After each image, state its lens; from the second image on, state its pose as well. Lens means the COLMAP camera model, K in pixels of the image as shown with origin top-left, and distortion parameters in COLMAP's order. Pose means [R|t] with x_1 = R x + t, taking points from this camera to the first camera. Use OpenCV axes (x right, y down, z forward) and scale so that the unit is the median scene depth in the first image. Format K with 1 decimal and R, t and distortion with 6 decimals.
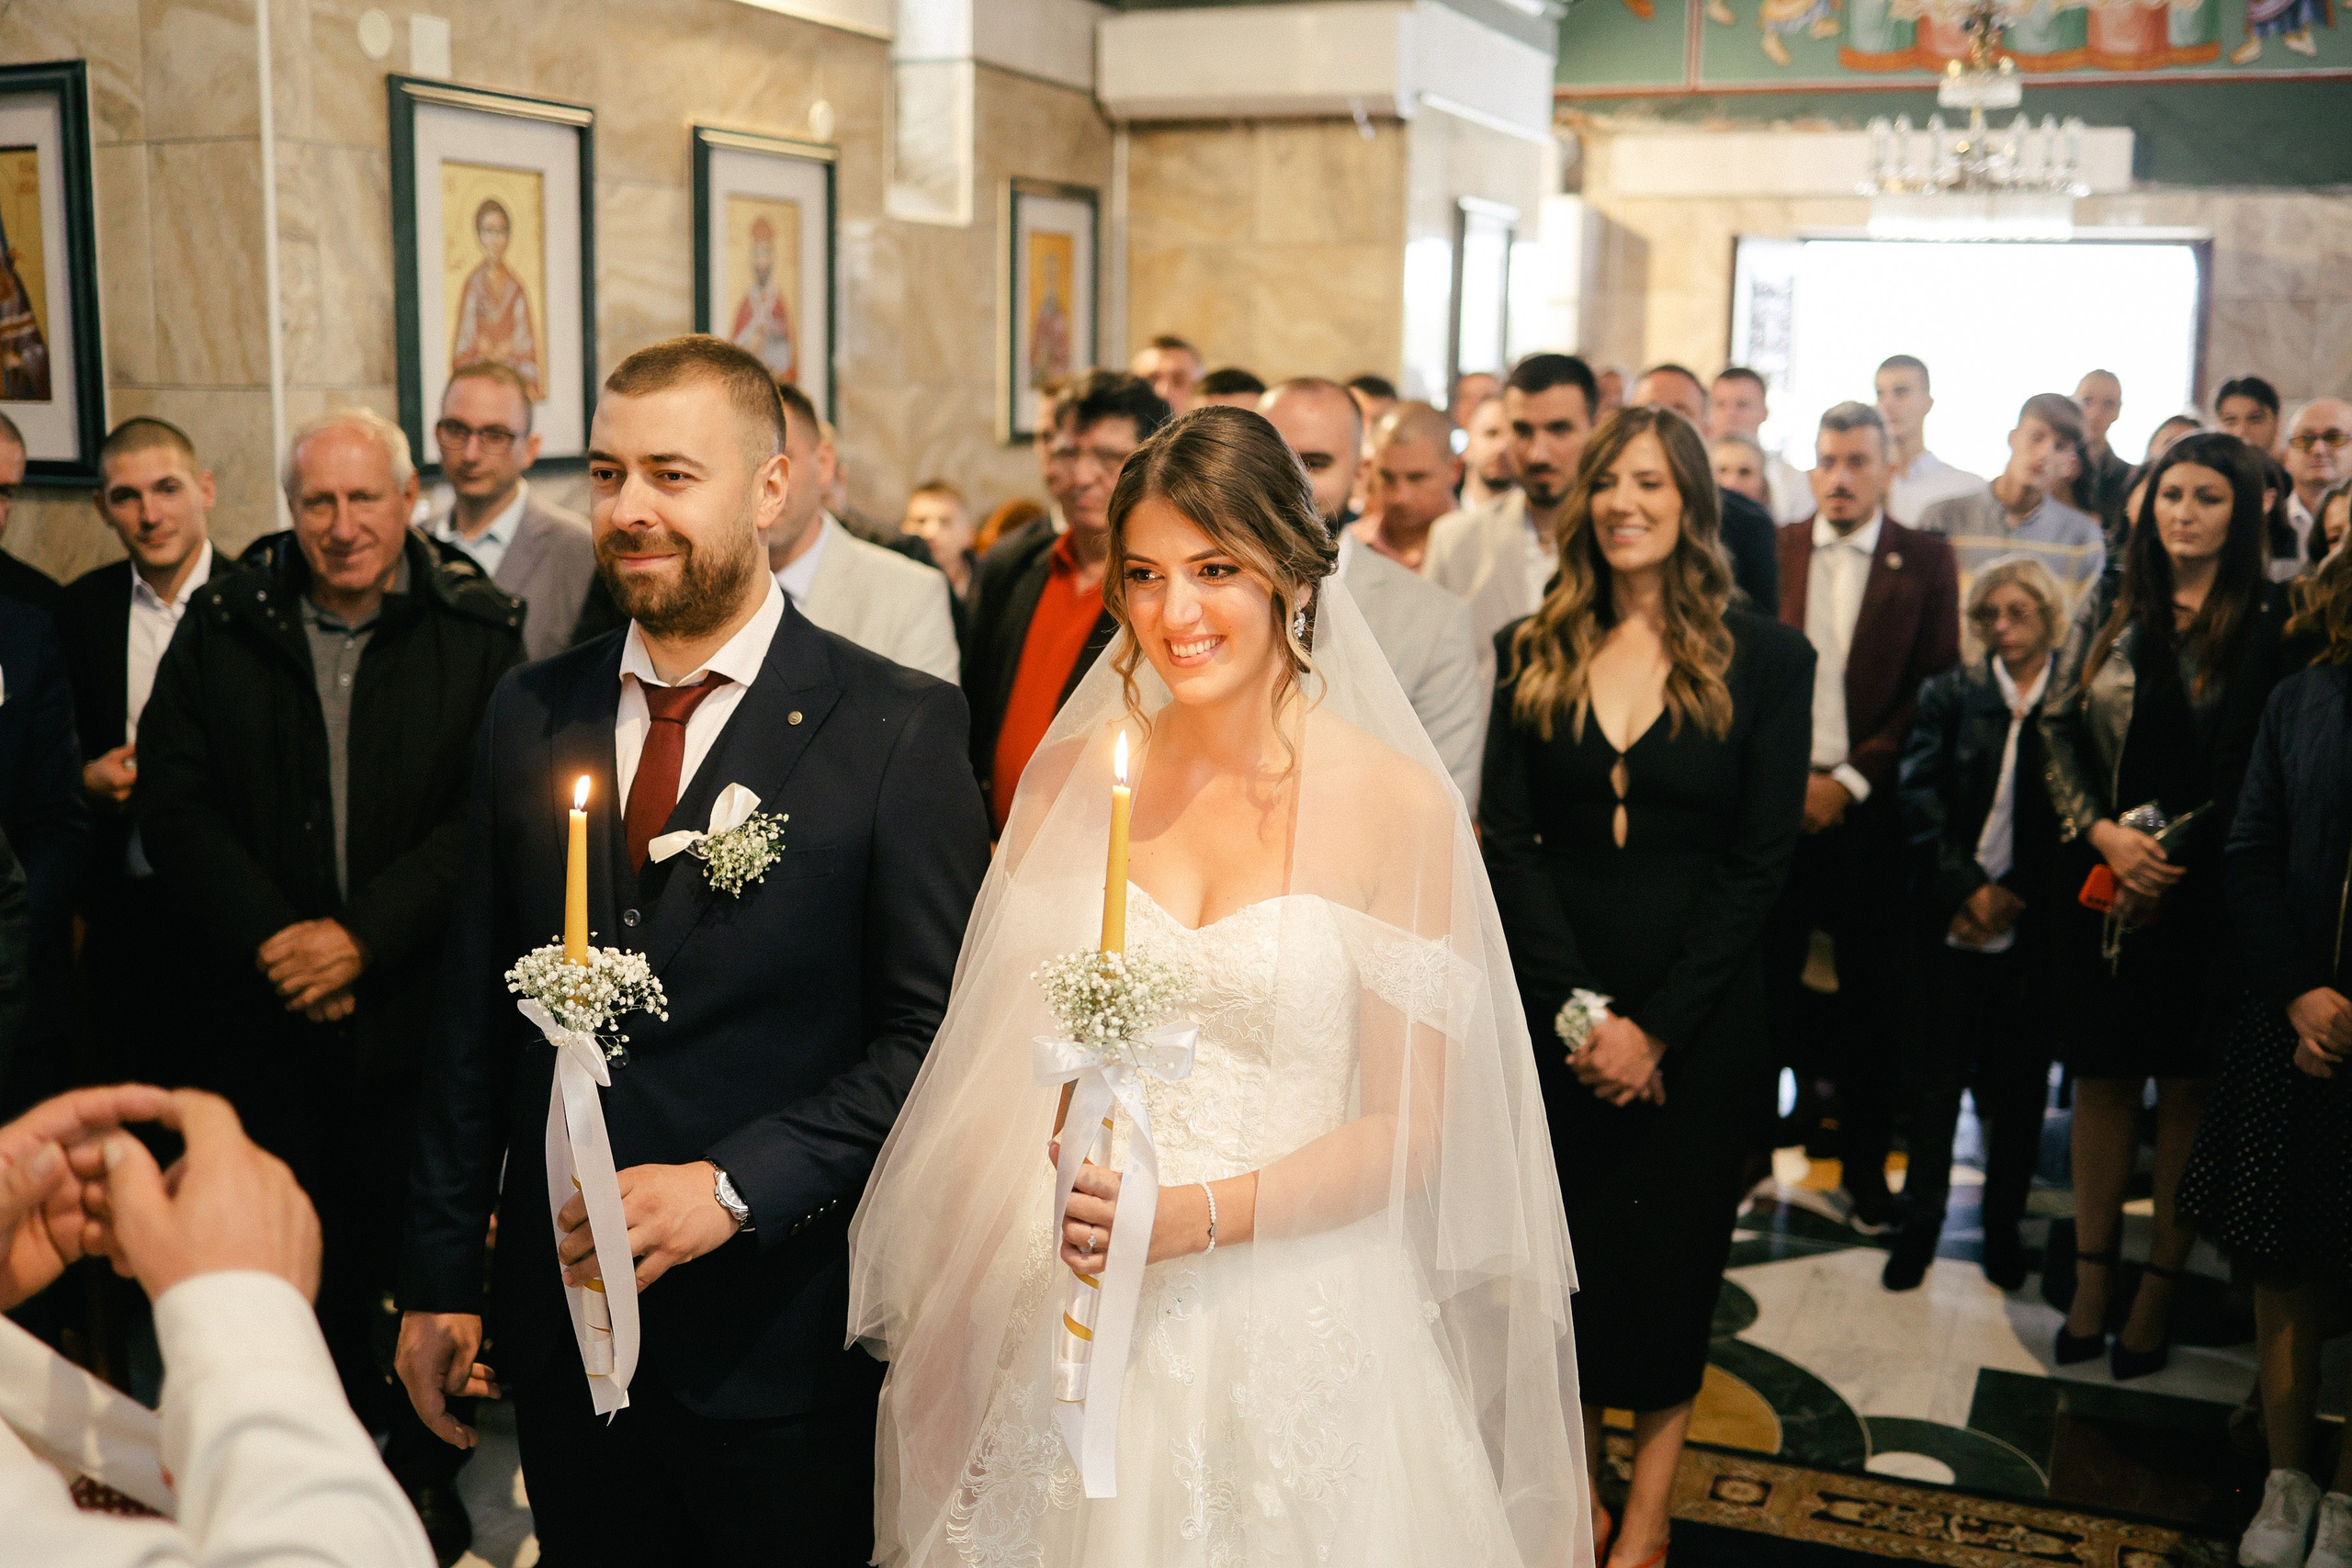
lens RADIAL K [[2409.1, 0, 1186.7], [0, 2409.1, 814.3], [0, 0, 1]] dist [-0.059462, 0.000000]
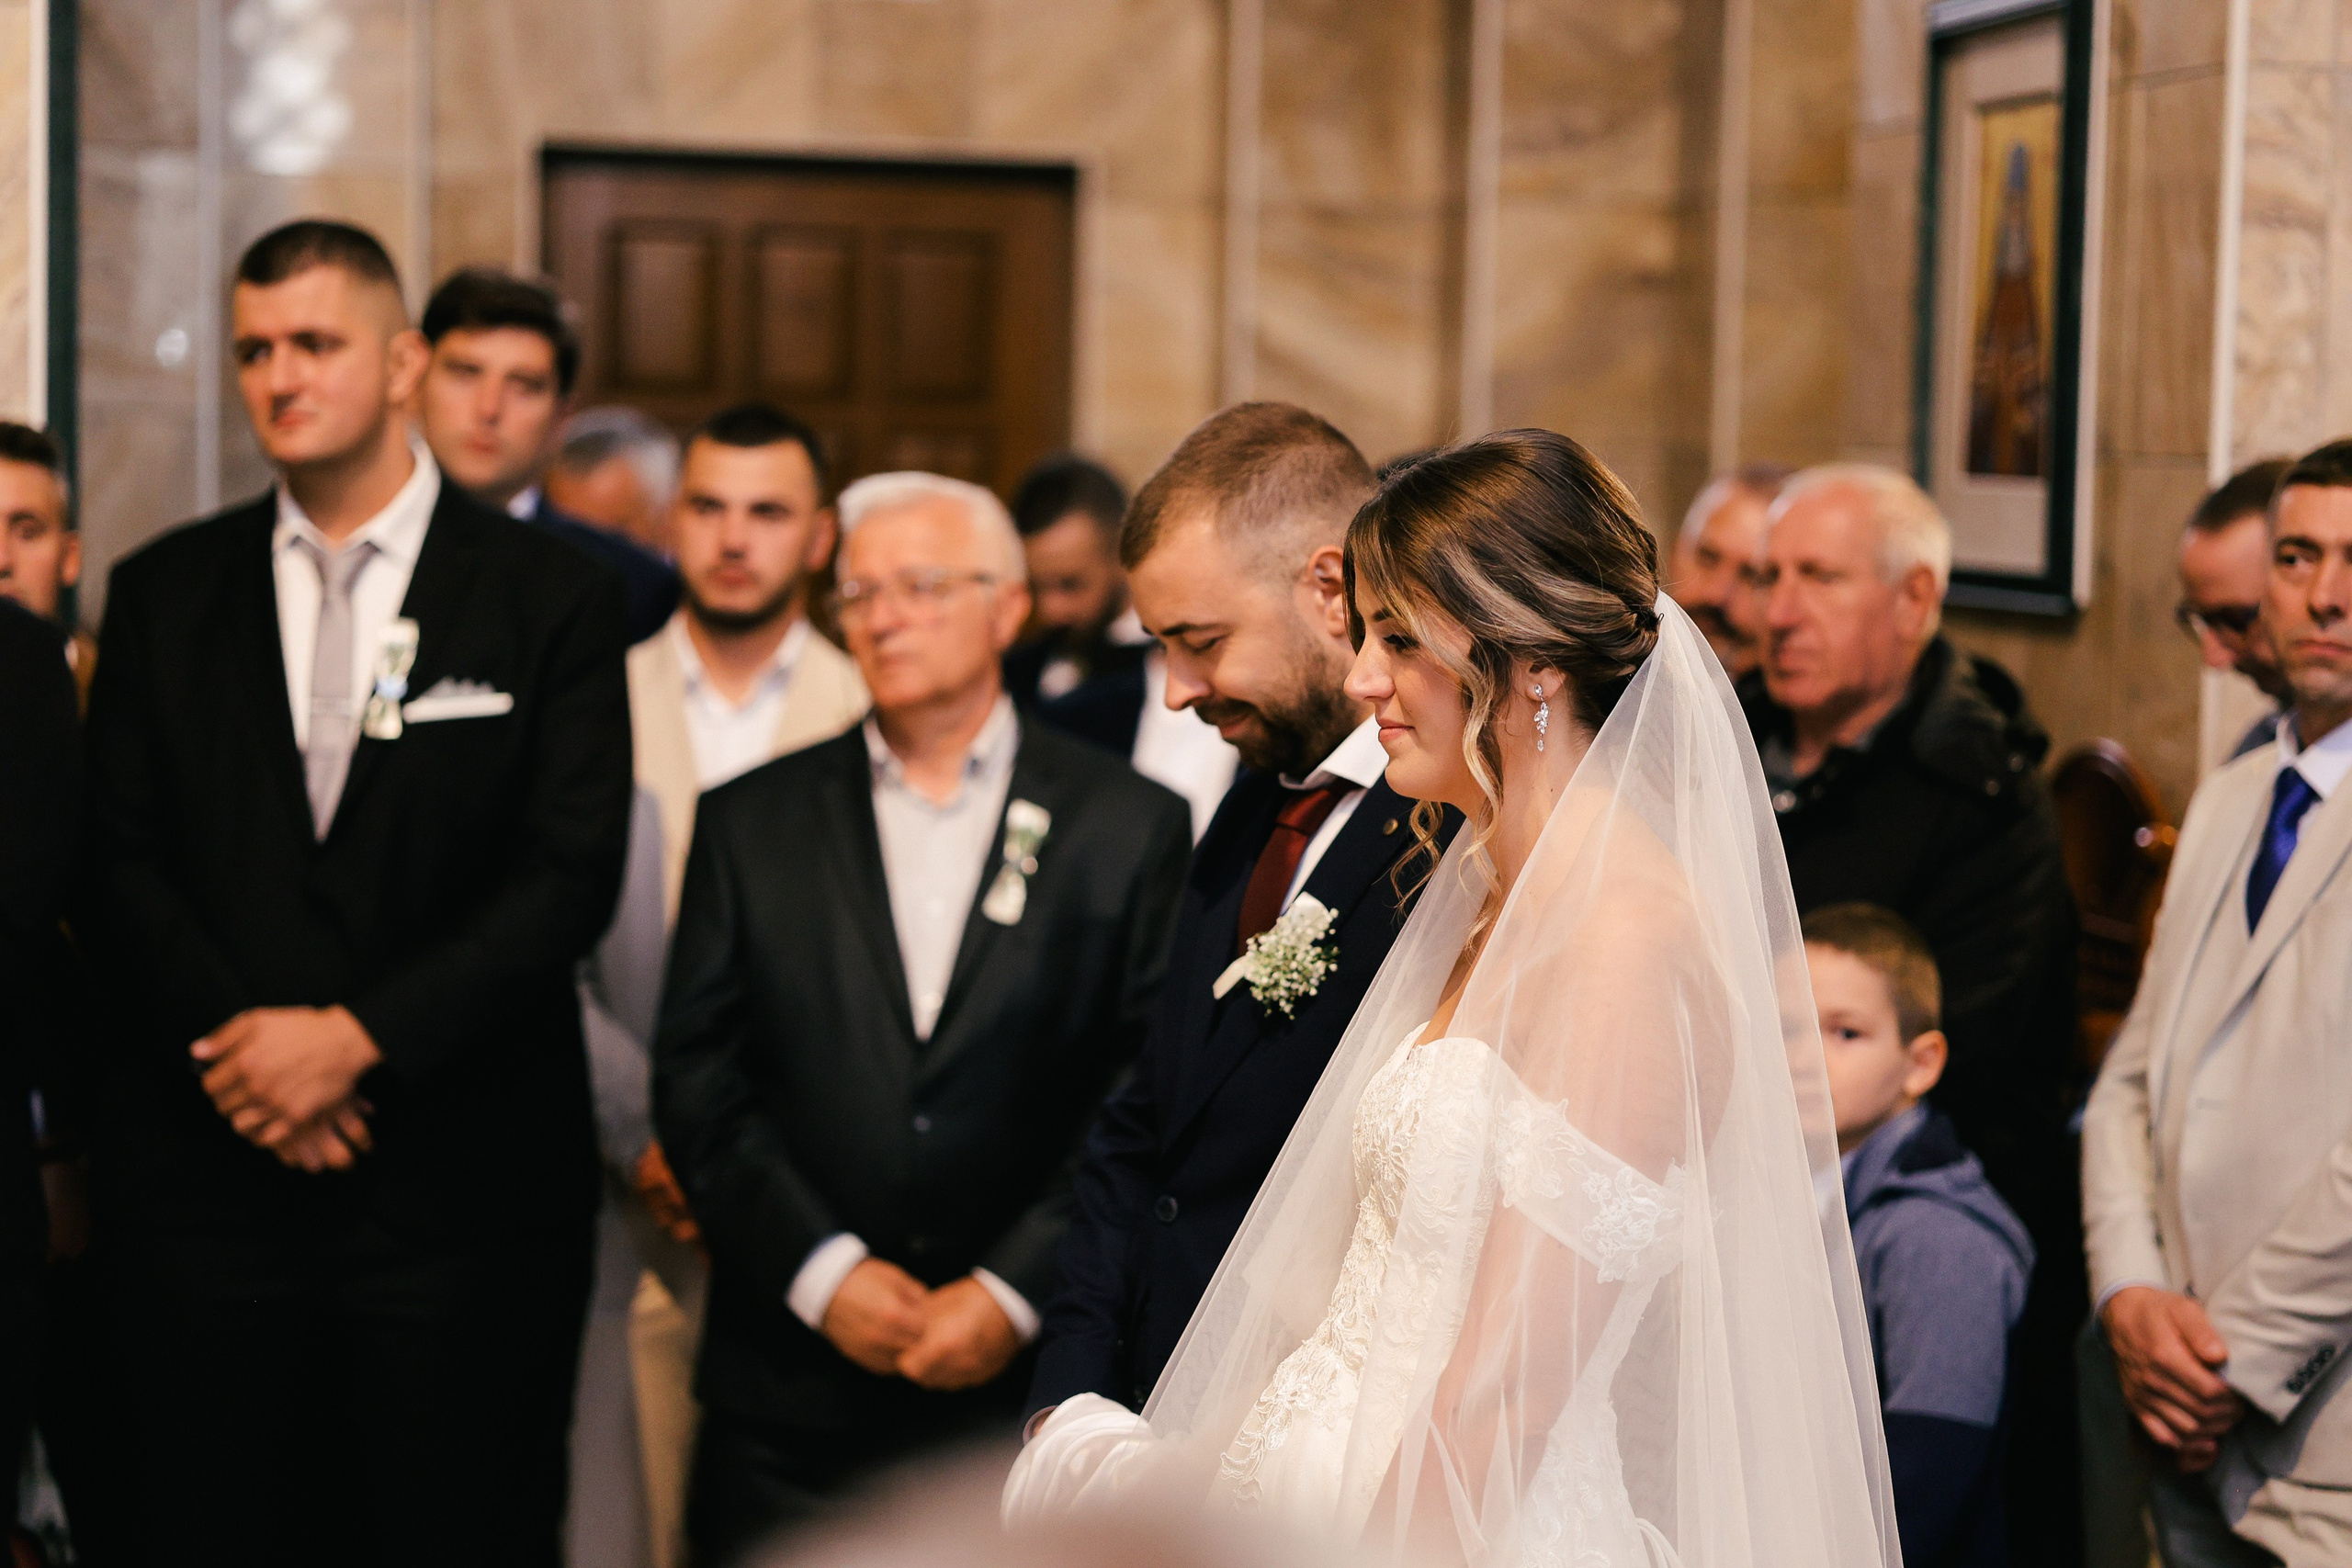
lens RADIAL K [[5614.6, 0, 1169.5], [0, 5614.6, 785.3], [0, 0, 1]] dist [-0.001408, 0.000000]
pose [[0.532200, 0.053042, -0.844955, 0.712769], [-0.174325, 0.983515, -0.048059, 0.021295], [0.828477, 0.172874, 0.532674, 0.011795]]
